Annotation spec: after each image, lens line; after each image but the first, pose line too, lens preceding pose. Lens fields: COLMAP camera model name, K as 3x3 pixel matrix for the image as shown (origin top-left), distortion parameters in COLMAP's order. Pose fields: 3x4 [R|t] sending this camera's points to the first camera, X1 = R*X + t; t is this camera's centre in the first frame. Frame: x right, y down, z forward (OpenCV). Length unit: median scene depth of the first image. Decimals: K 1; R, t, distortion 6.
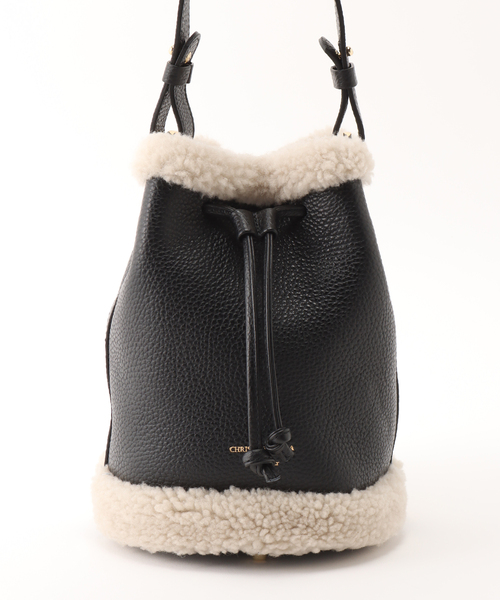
lens RADIAL K [[1907.3, 0, 244.0], [0, 1907.3, 299.2], [0, 0, 1]] dist [0.063553, 0.000000]
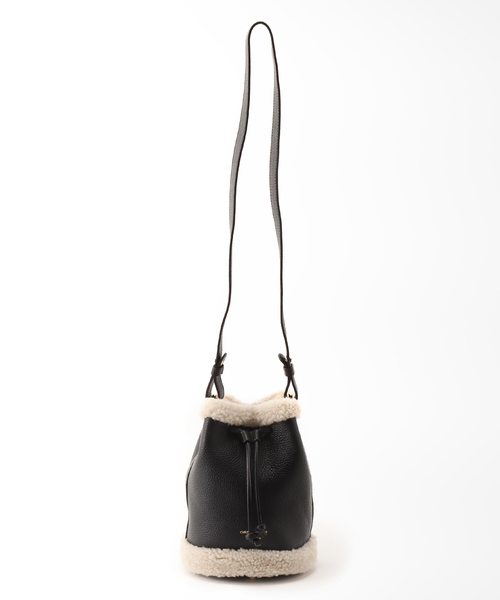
lens RADIAL K [[1691.5, 0, 253.8], [0, 1691.5, 300.0], [0, 0, 1]] dist [-0.088932, 0.000000]
pose [[0.999993, -0.002264, 0.002850, 0.004181], [0.002371, 0.999273, -0.038053, -0.128033], [-0.002762, 0.038059, 0.999272, -1.090369]]
